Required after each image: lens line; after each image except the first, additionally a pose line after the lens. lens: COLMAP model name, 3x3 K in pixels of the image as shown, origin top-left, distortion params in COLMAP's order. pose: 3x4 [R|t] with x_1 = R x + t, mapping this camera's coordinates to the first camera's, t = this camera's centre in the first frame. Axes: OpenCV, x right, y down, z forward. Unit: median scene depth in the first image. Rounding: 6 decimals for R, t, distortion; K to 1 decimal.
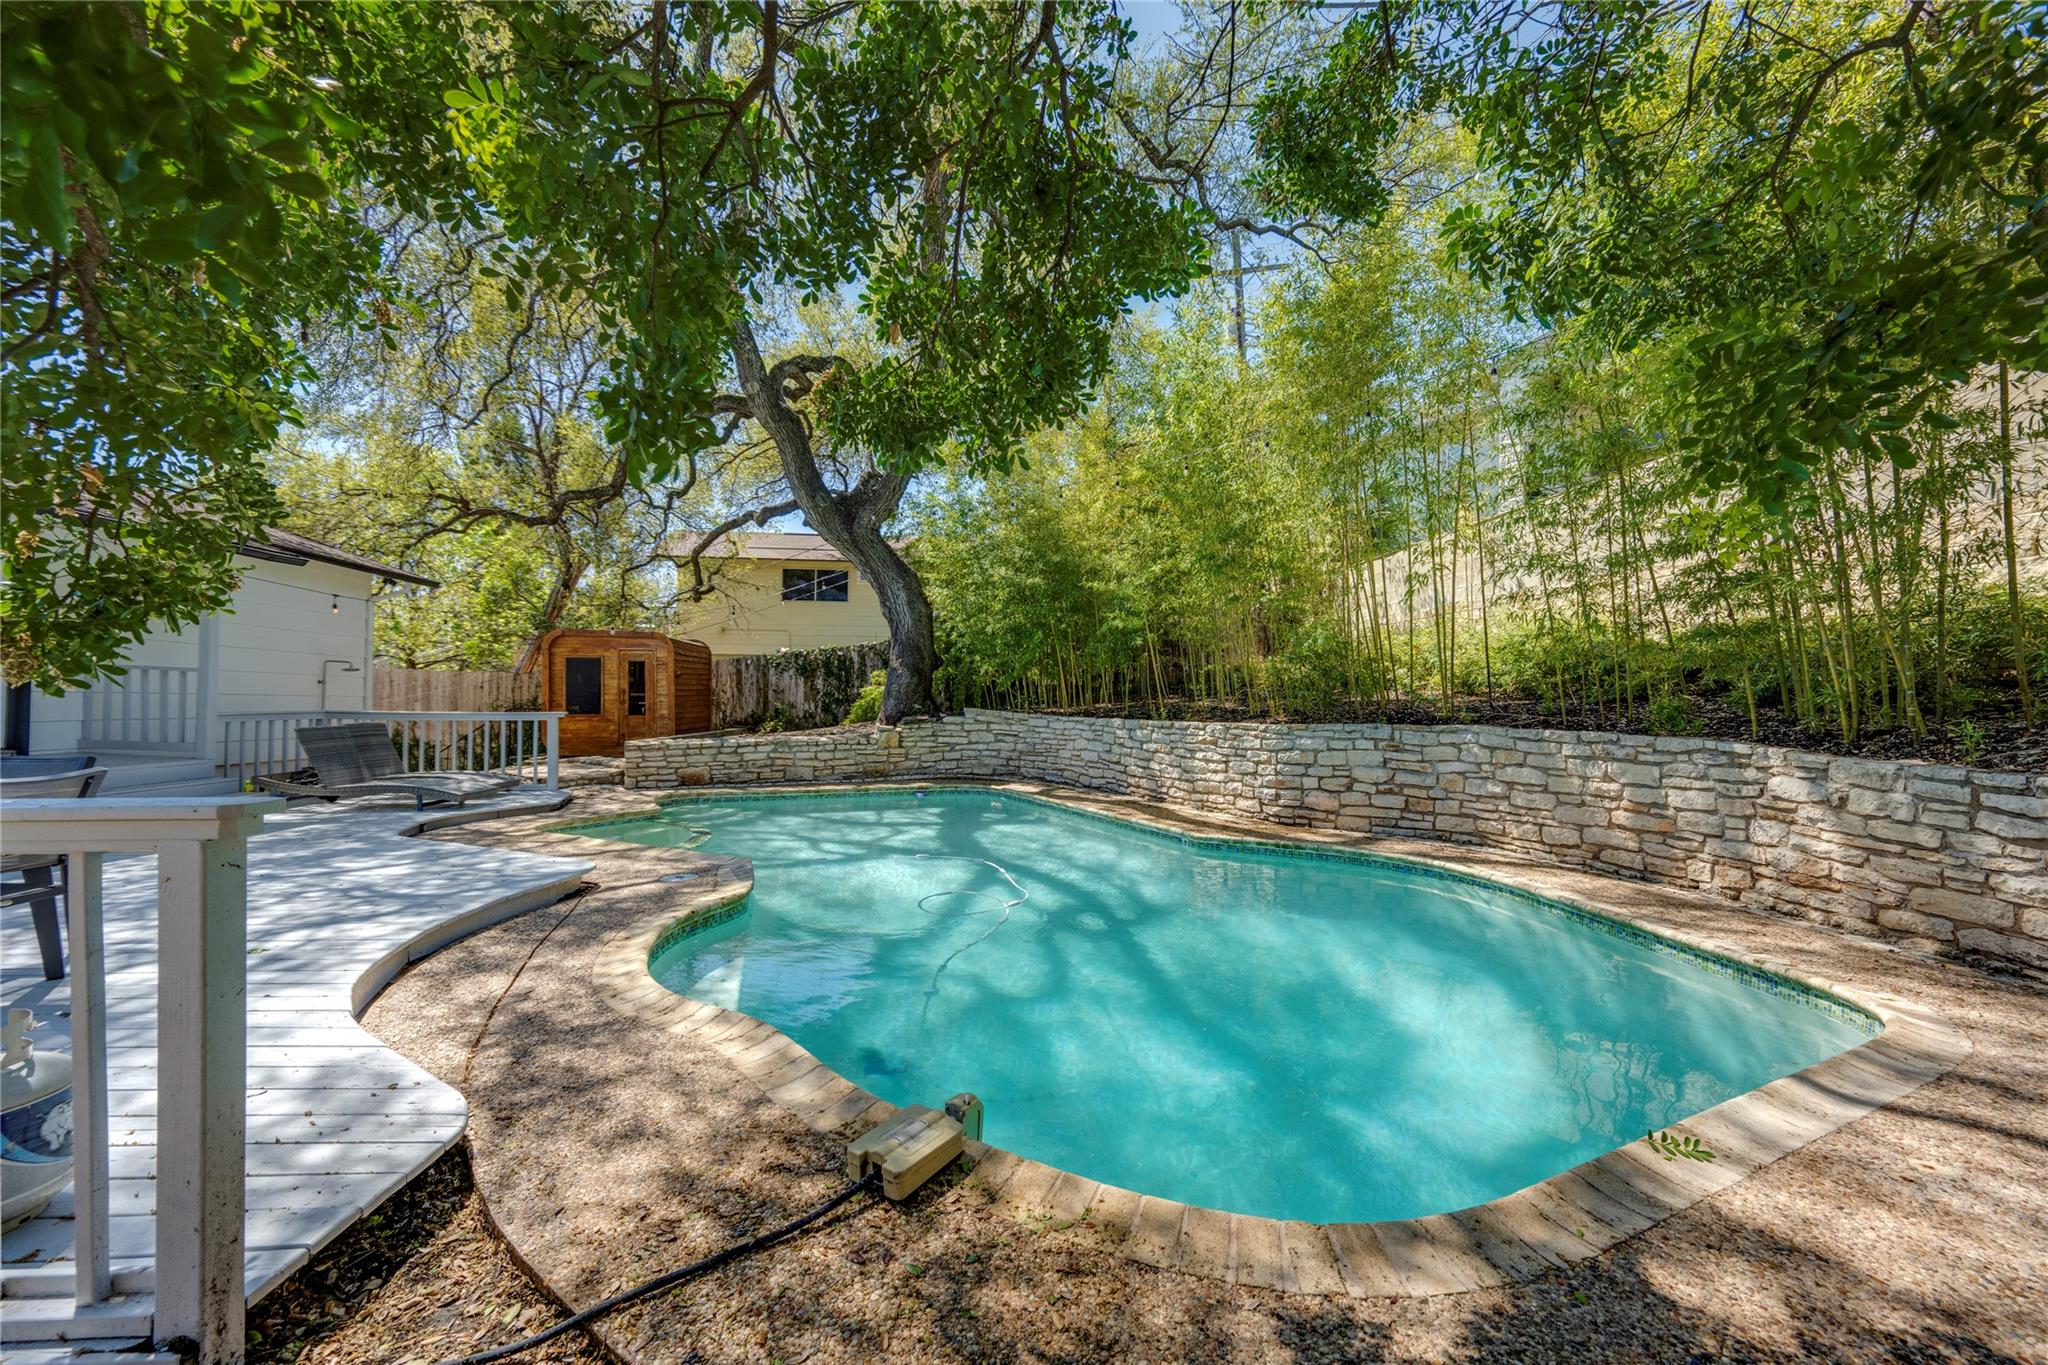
lens RADIAL K [[813.7, 0, 1026.7], [0, 813.7, 700.5], [0, 0, 1]] dist [-0.003361, -0.000172]
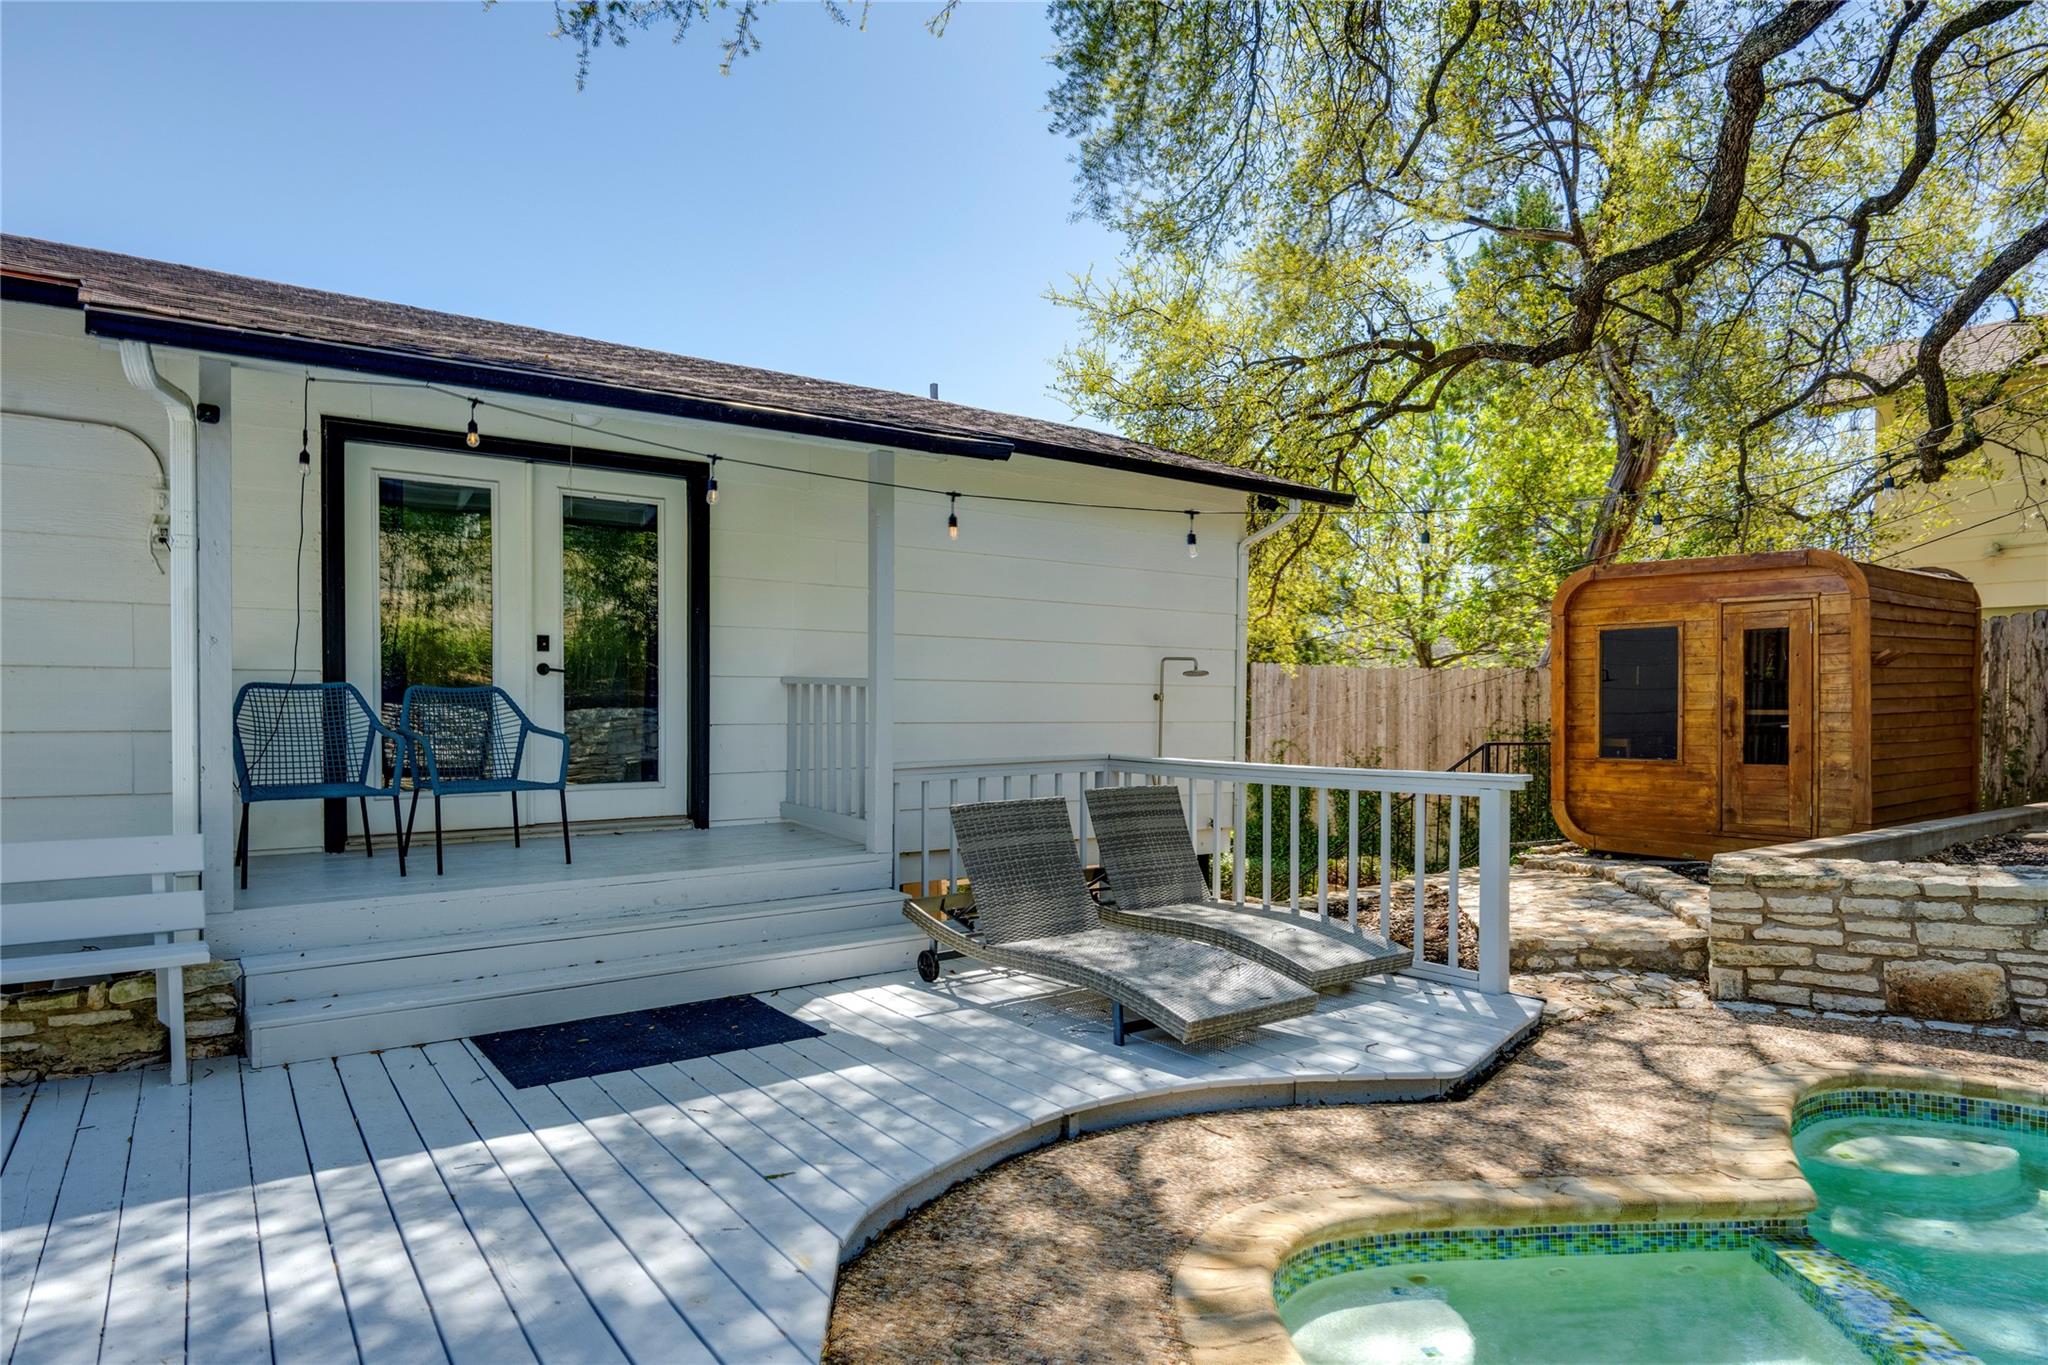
lens RADIAL K [[1206.1, 0, 1042.8], [0, 1206.1, 722.5], [0, 0, 1]] dist [0.003515, -0.000655]
pose [[0.533322, 0.006783, -0.845885, -0.282760], [0.004528, 0.999931, 0.010874, -0.018618], [0.845900, -0.009629, 0.533255, 0.649406]]
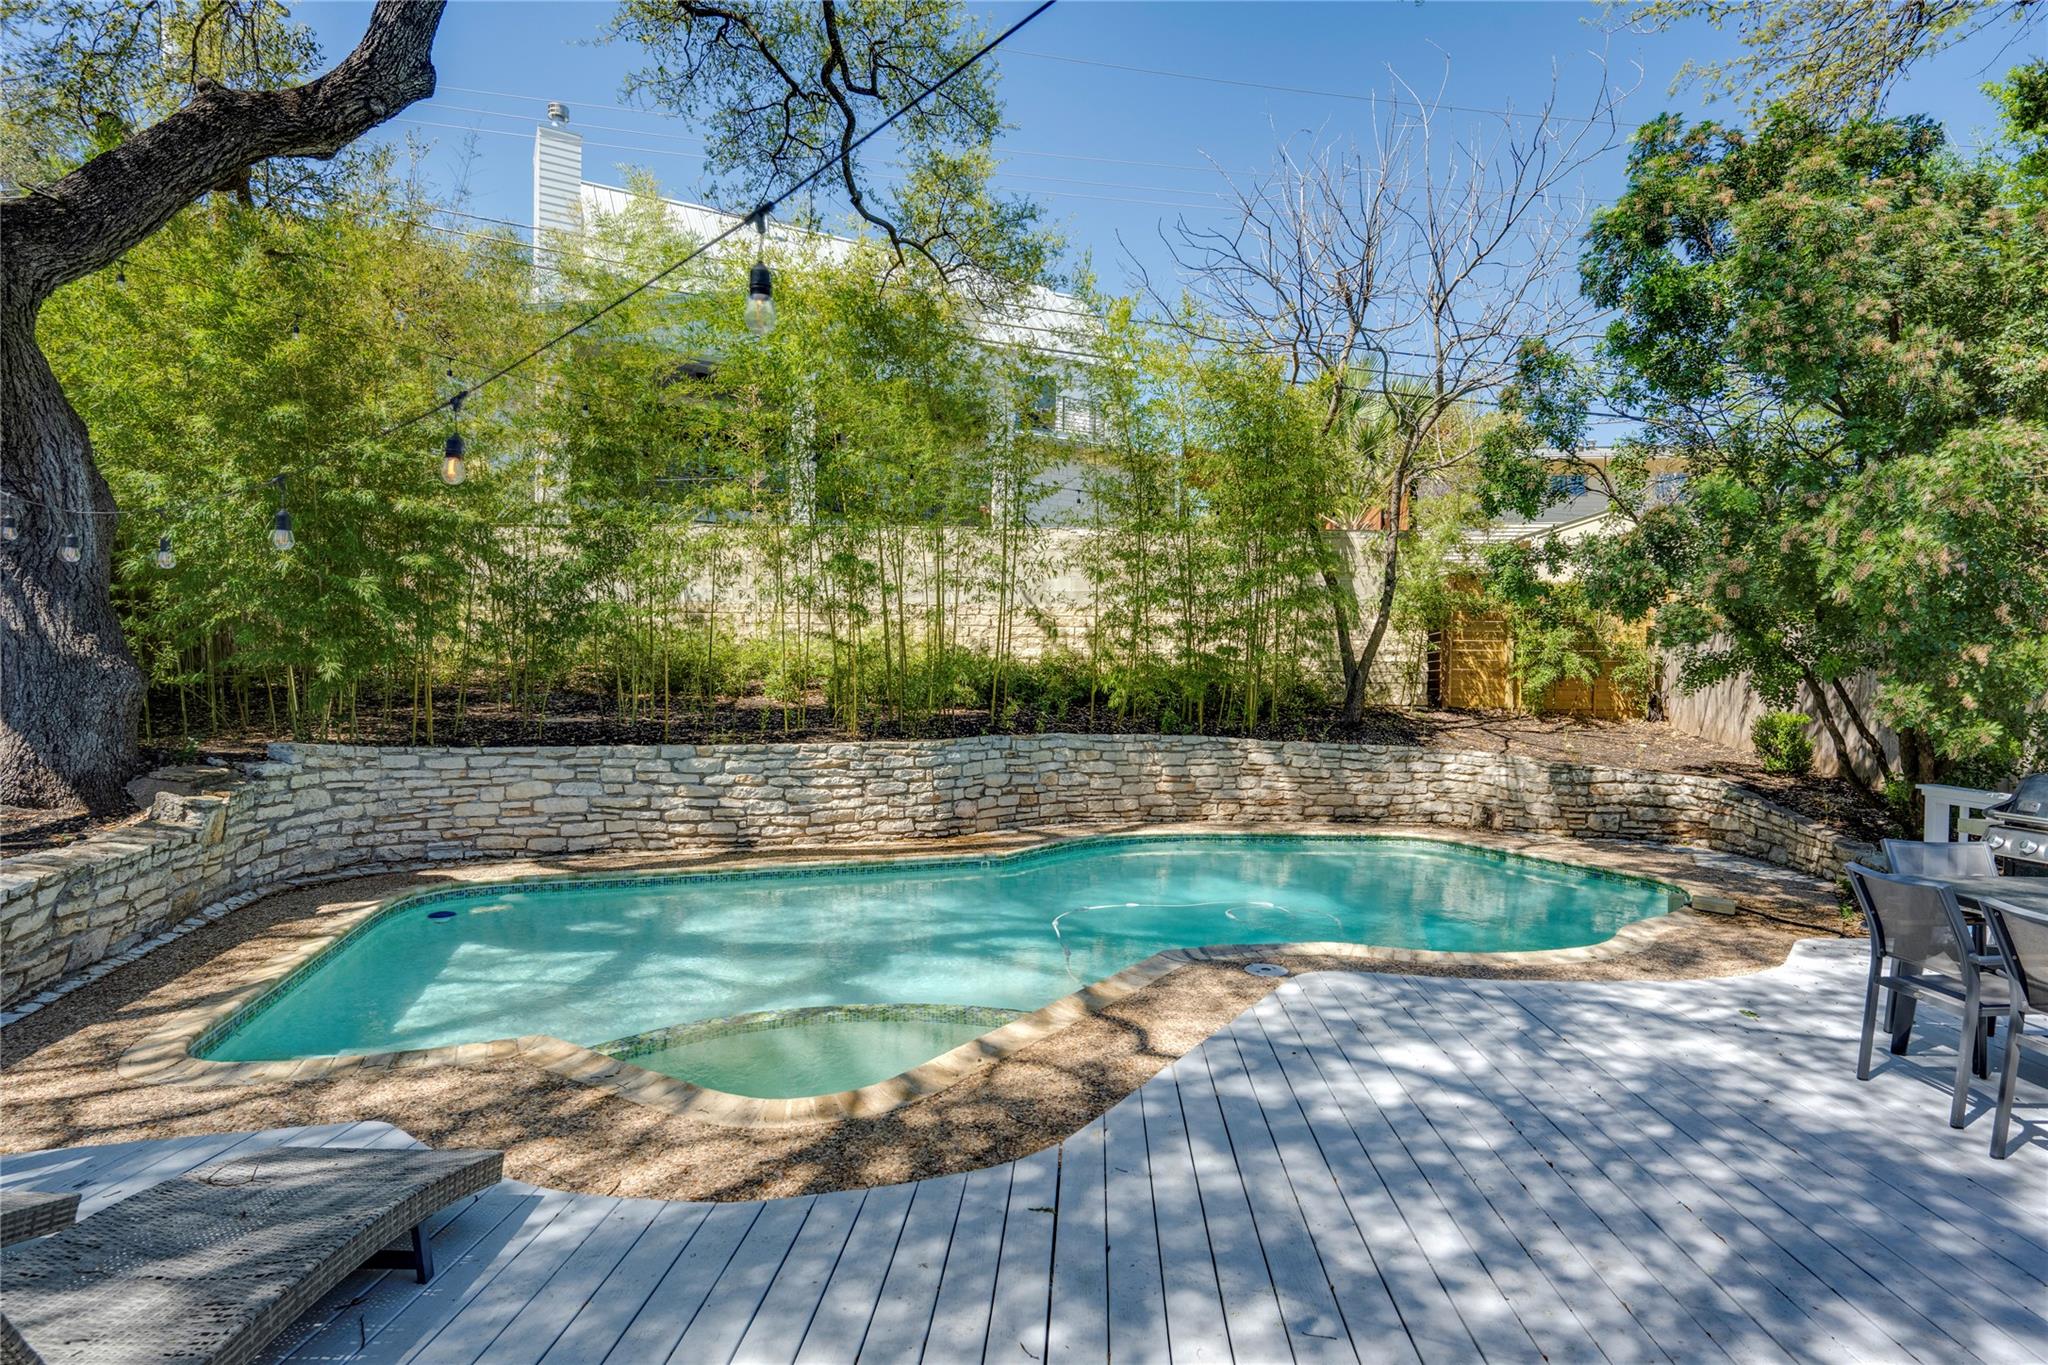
lens RADIAL K [[1046.6, 0, 1033.9], [0, 1046.6, 704.8], [0, 0, 1]] dist [-0.010256, 0.005391]
pose [[0.109580, -0.025745, 0.993645, -1.000999], [-0.008114, 0.999608, 0.026795, -0.053571], [-0.993945, -0.010999, 0.109328, 0.747364]]
